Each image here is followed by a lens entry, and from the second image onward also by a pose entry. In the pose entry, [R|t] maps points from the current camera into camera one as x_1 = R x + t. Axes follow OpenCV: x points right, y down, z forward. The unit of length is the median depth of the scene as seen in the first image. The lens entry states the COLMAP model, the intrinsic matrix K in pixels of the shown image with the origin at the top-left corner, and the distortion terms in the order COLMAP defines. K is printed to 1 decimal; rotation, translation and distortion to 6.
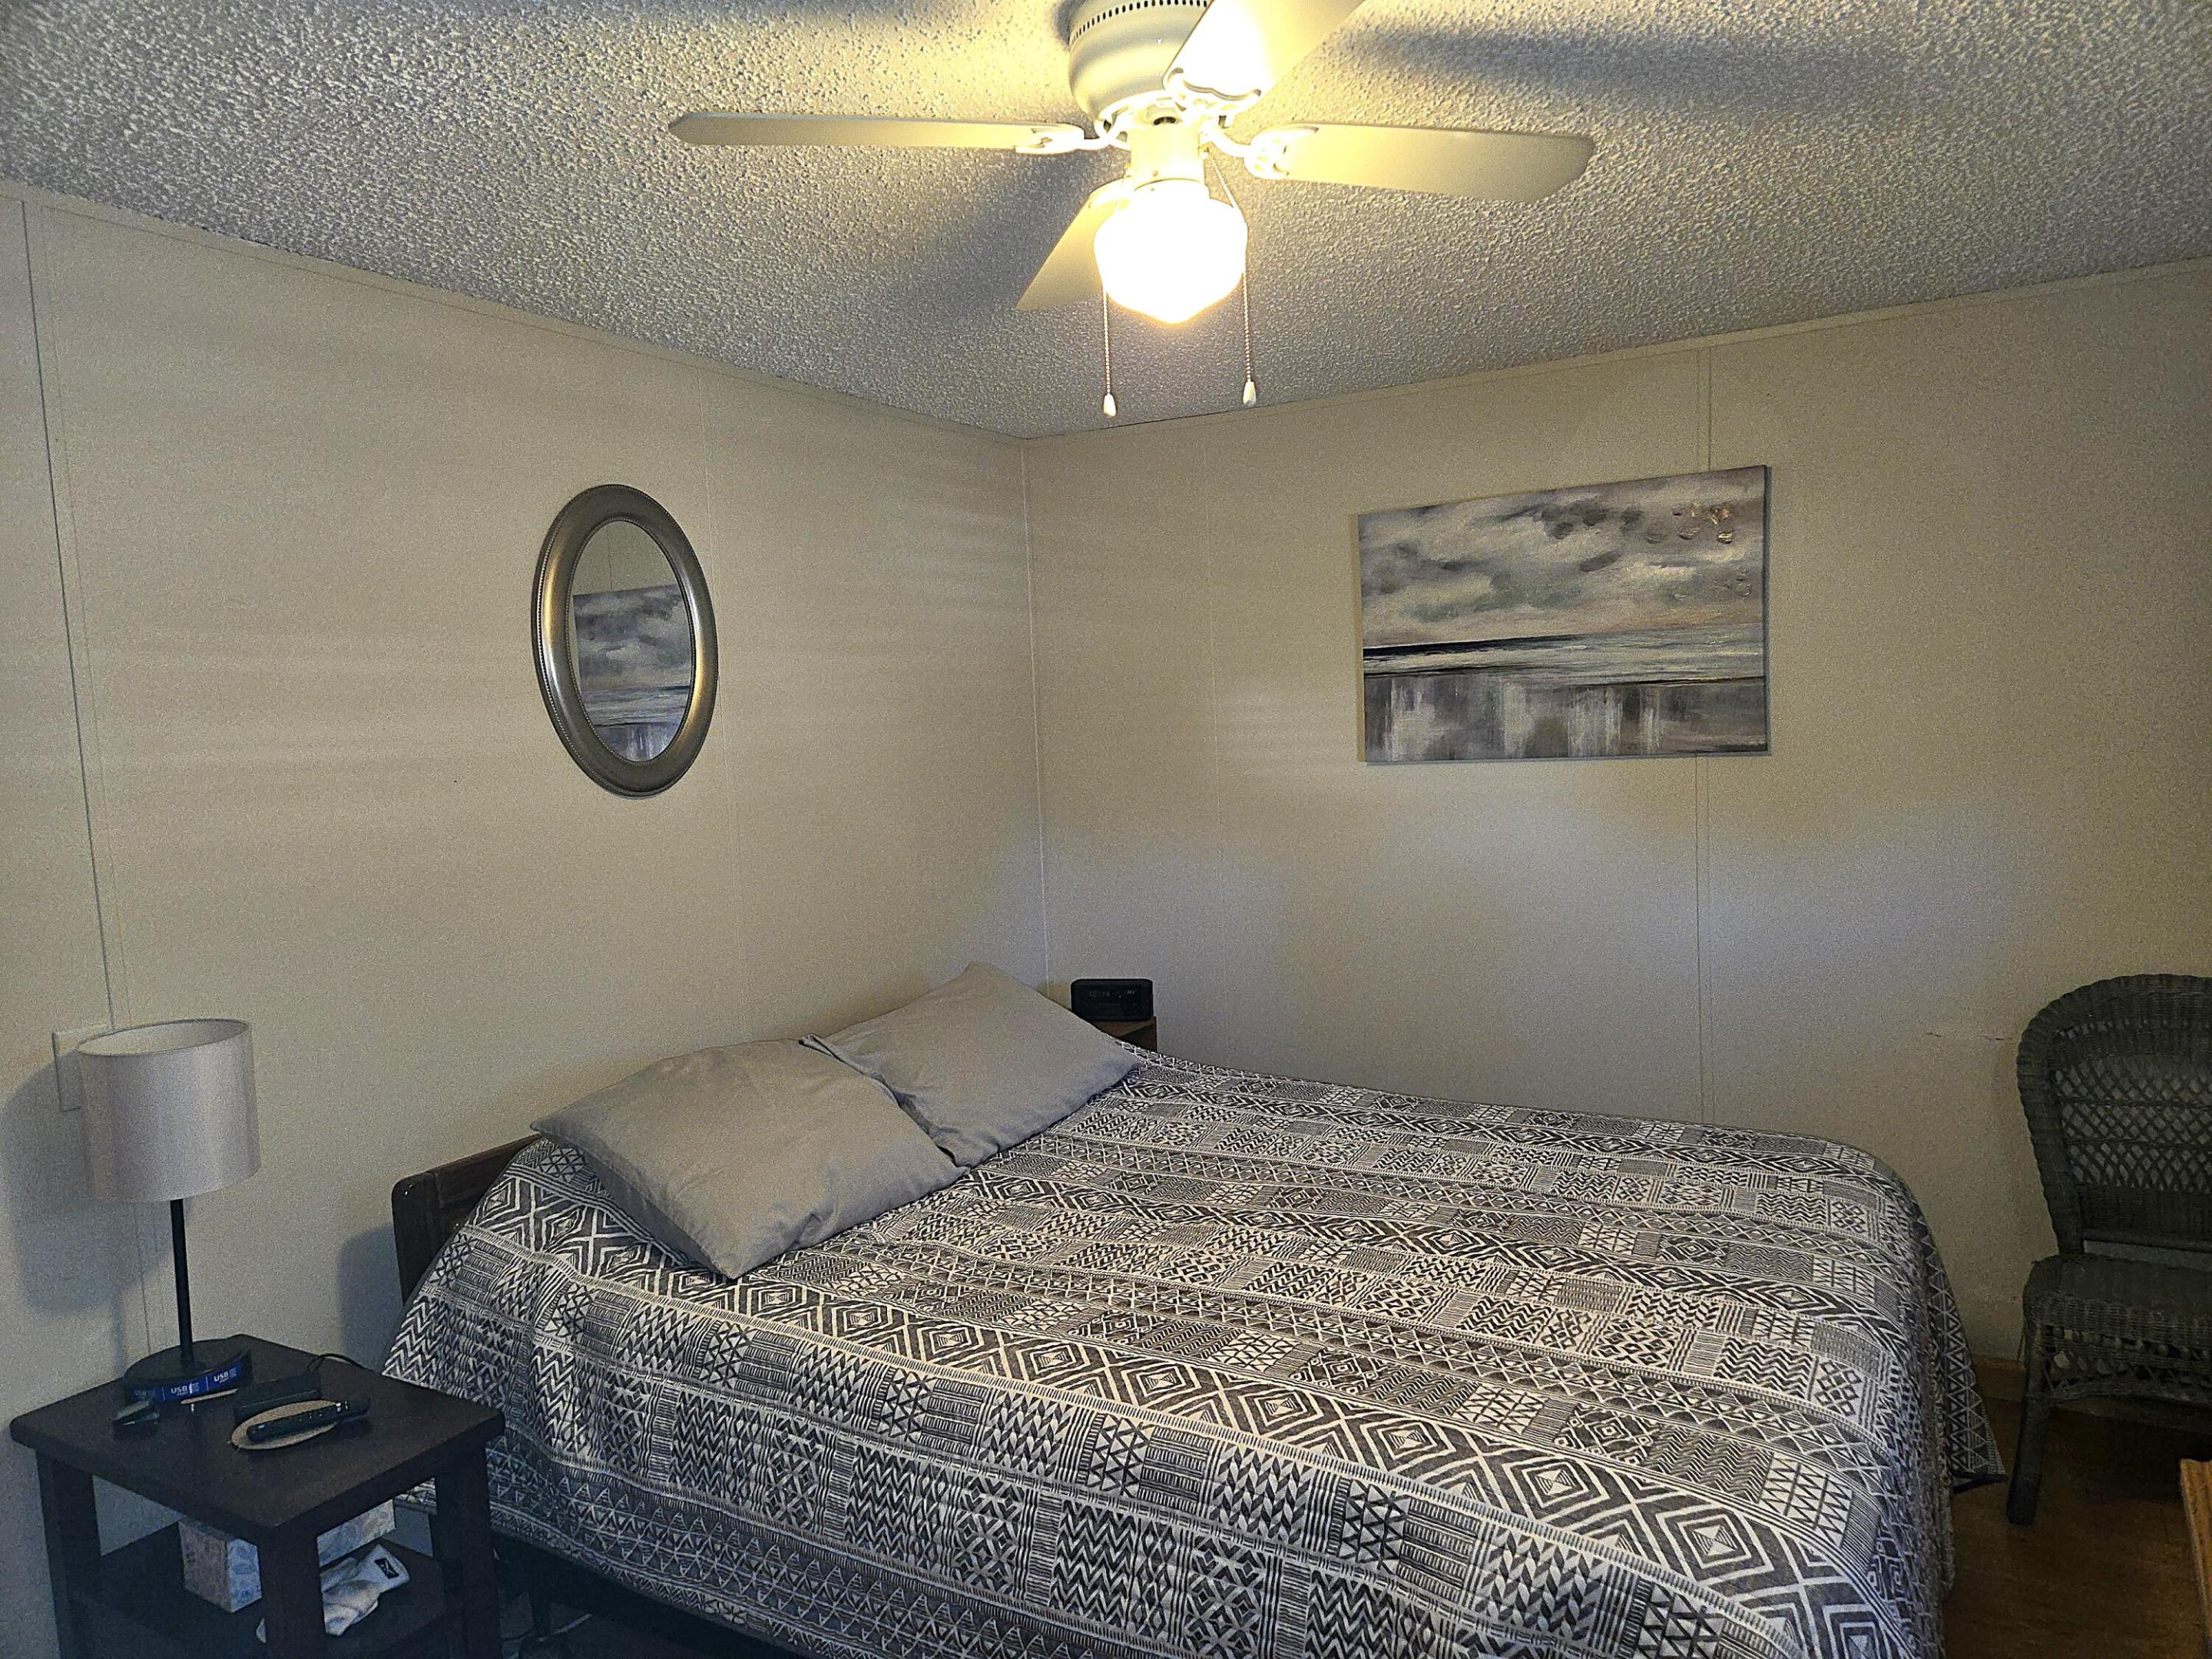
lens RADIAL K [[1466.8, 0, 1126.2], [0, 1466.8, 841.6], [0, 0, 1]] dist [0.081621, -0.067872]
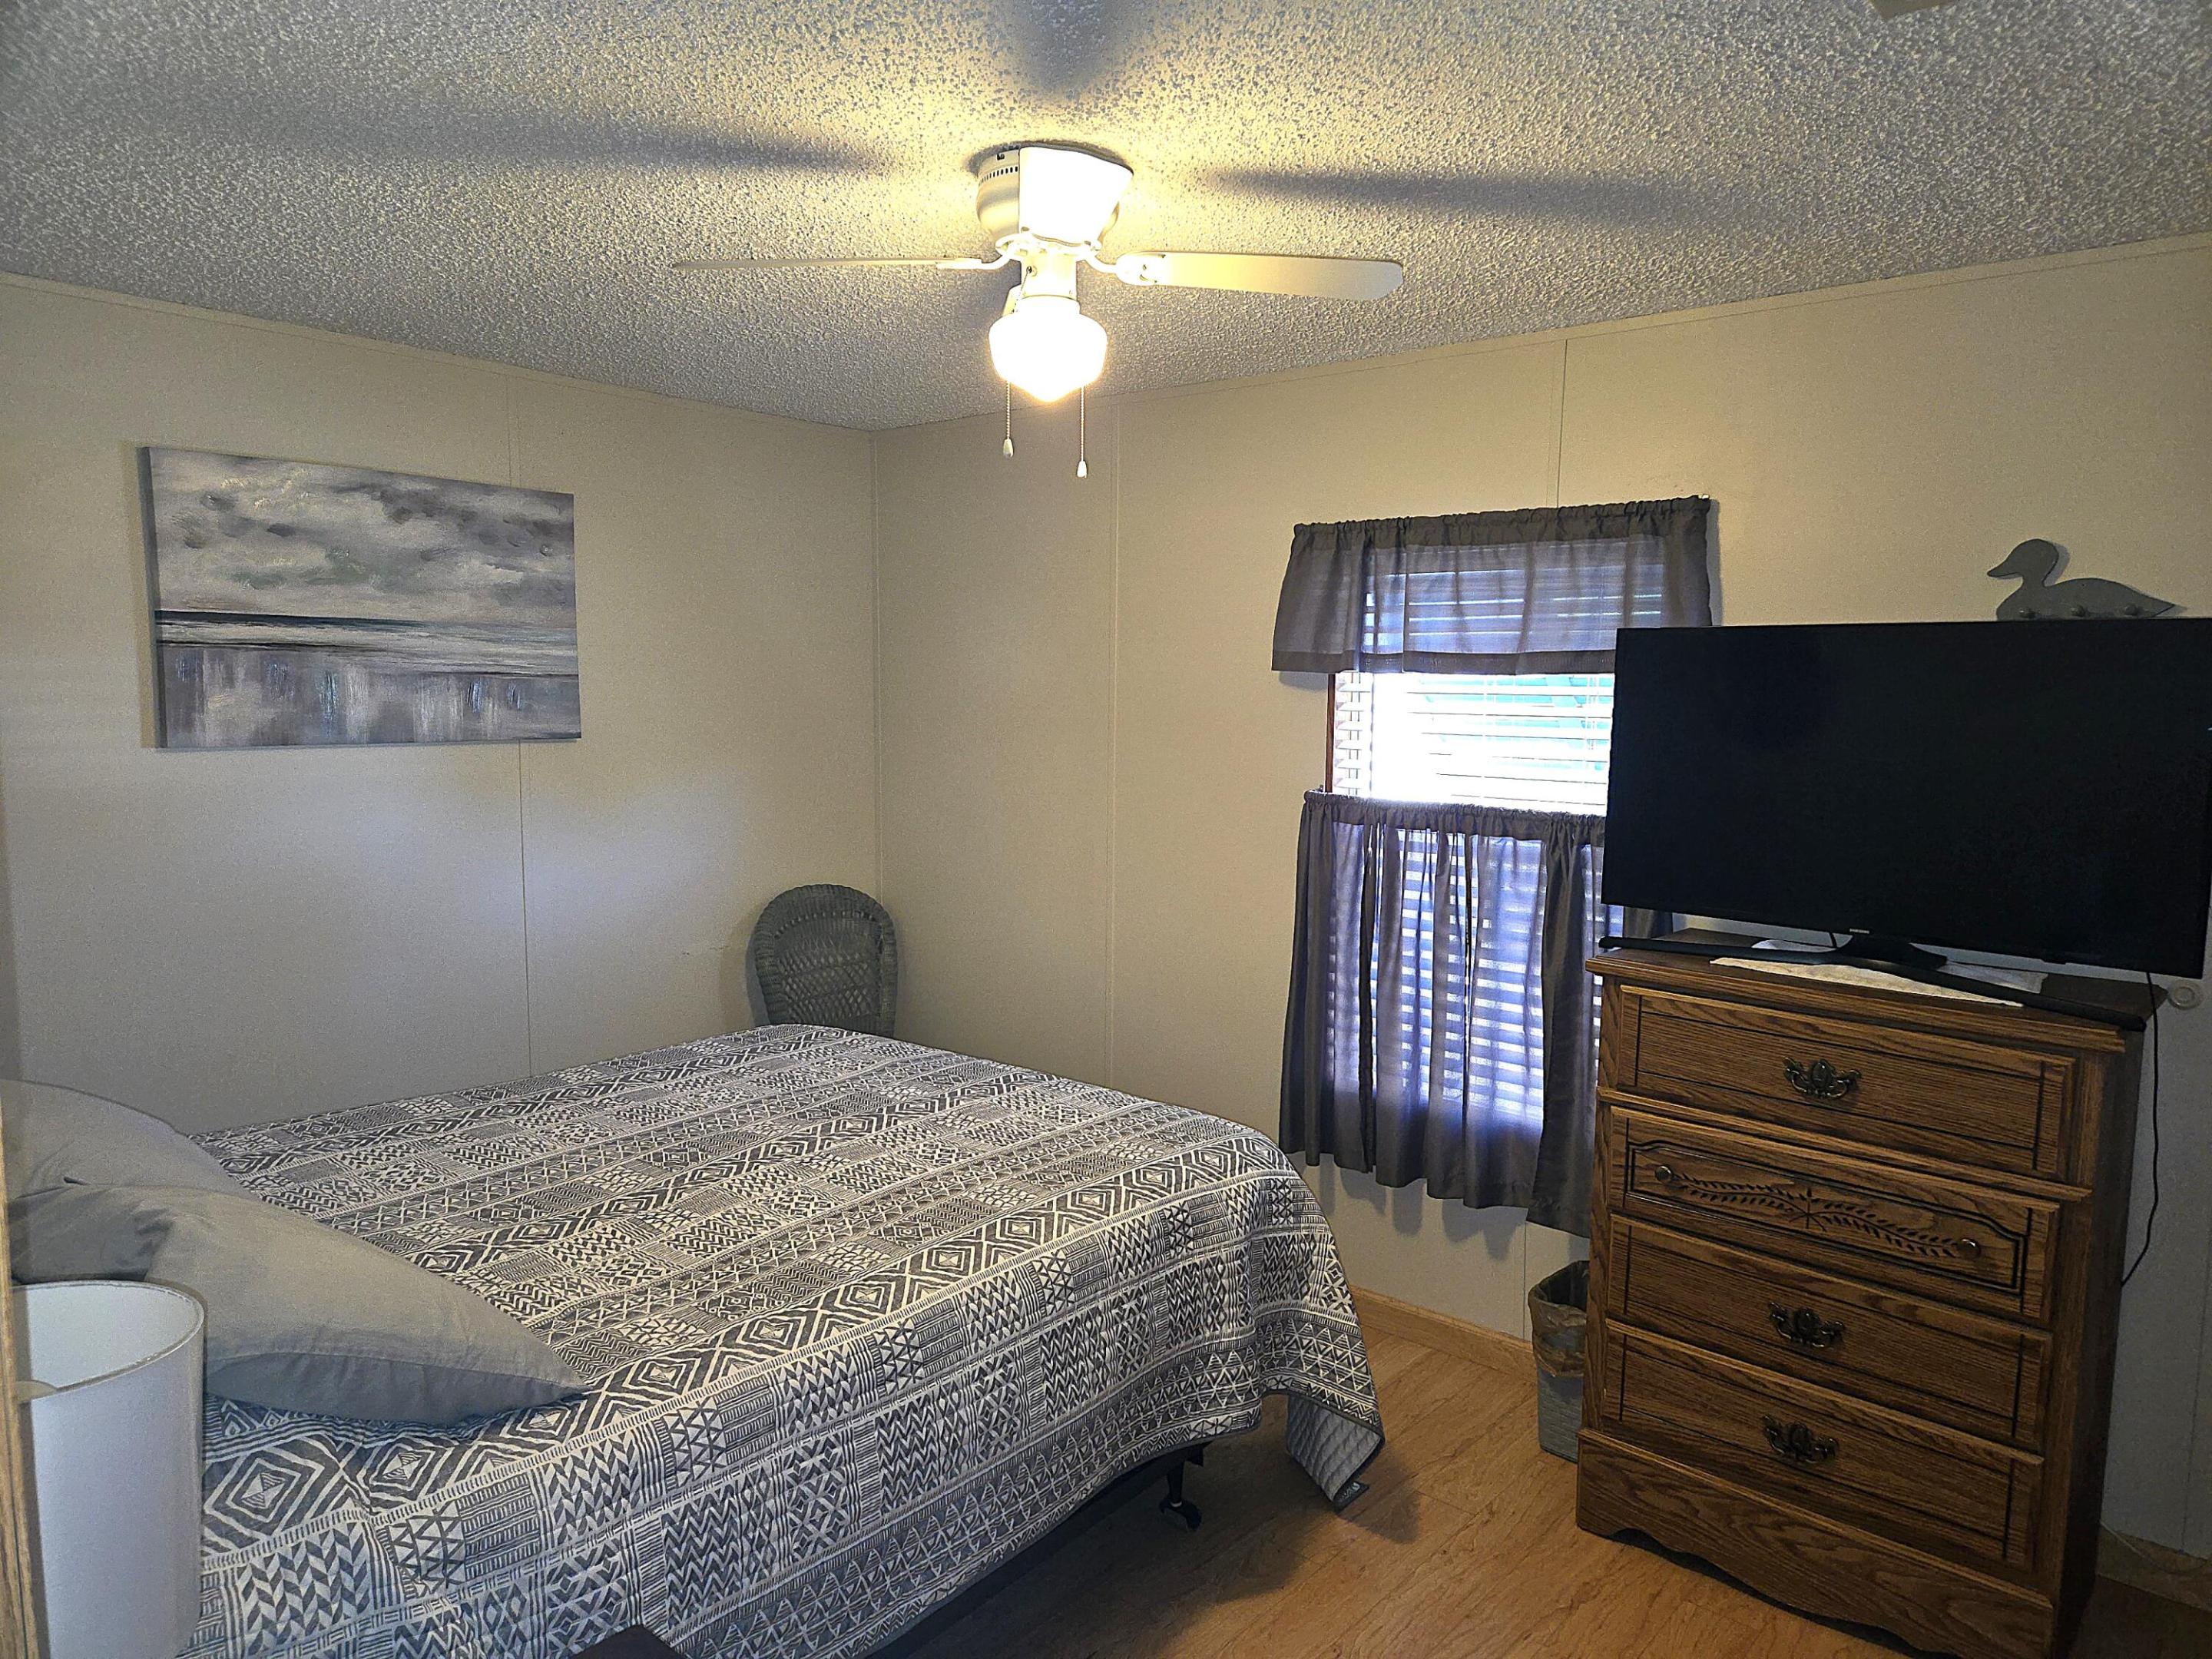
lens RADIAL K [[1453.5, 0, 1125.3], [0, 1453.5, 838.5], [0, 0, 1]] dist [0.087979, -0.071377]
pose [[0.174207, -0.061741, 0.982771, -0.735394], [0.063521, 0.996658, 0.051354, -0.016060], [-0.982658, 0.053480, 0.177547, 0.424763]]
